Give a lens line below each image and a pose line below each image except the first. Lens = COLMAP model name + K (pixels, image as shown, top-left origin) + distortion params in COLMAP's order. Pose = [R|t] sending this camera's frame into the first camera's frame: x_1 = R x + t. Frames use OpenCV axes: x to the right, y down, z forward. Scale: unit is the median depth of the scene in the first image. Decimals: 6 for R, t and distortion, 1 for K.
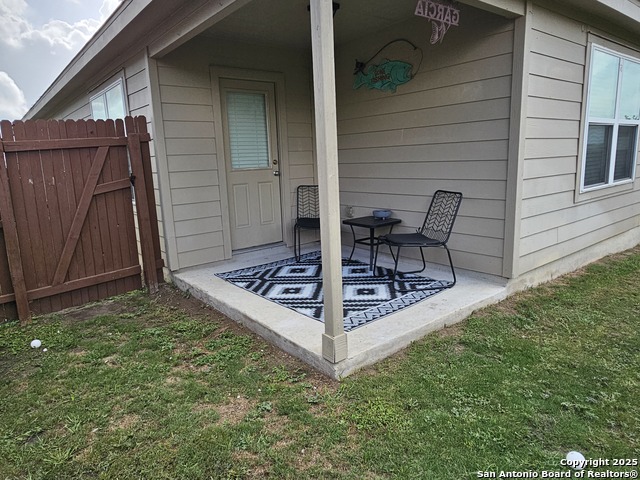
lens RADIAL K [[420.7, 0, 316.2], [0, 420.7, 237.7], [0, 0, 1]] dist [-0.001237, 0.003164]
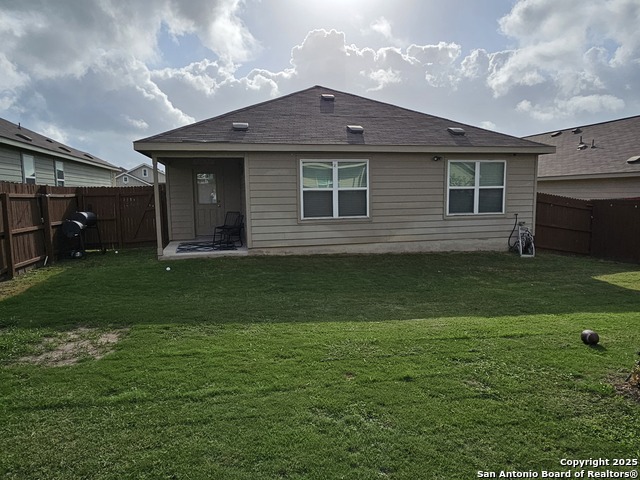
lens RADIAL K [[420.7, 0, 316.2], [0, 420.7, 237.7], [0, 0, 1]] dist [-0.001237, 0.003164]
pose [[0.900932, 0.074826, -0.427461, 1.777208], [-0.104898, 0.993362, -0.047202, 0.096749], [0.421092, 0.087365, 0.902801, -1.094737]]
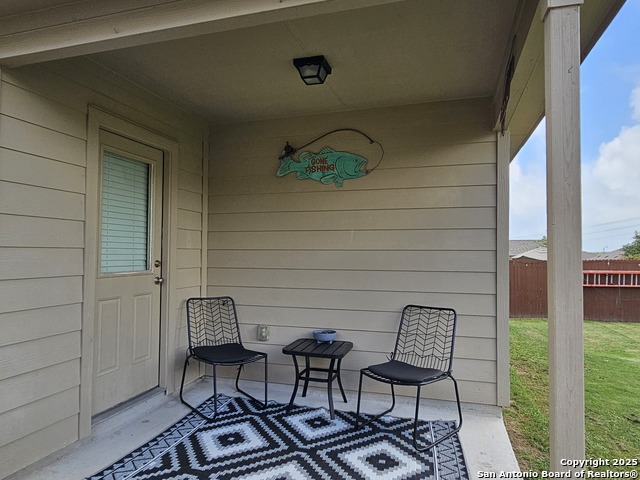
lens RADIAL K [[420.7, 0, 316.2], [0, 420.7, 237.7], [0, 0, 1]] dist [-0.001237, 0.003164]
pose [[0.825933, 0.064576, 0.560058, -0.336060], [0.068894, 0.974412, -0.213952, -0.076337], [-0.559543, 0.215294, 0.800350, 0.405290]]
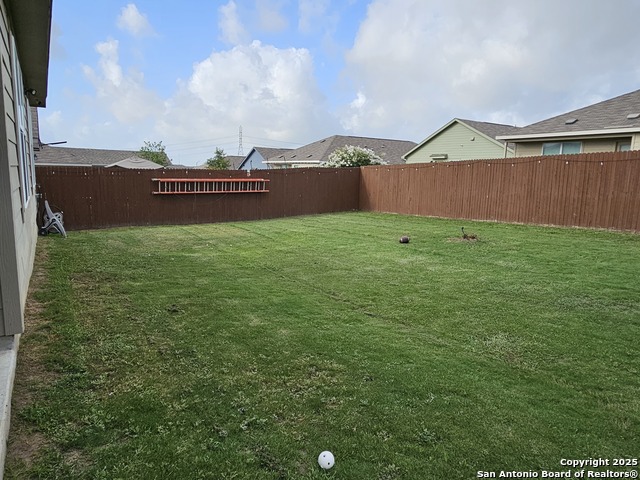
lens RADIAL K [[420.7, 0, 316.2], [0, 420.7, 237.7], [0, 0, 1]] dist [-0.001237, 0.003164]
pose [[0.104512, -0.111778, 0.988222, -0.150741], [0.155698, 0.983250, 0.094750, -0.046890], [-0.982260, 0.143962, 0.120165, 0.361788]]
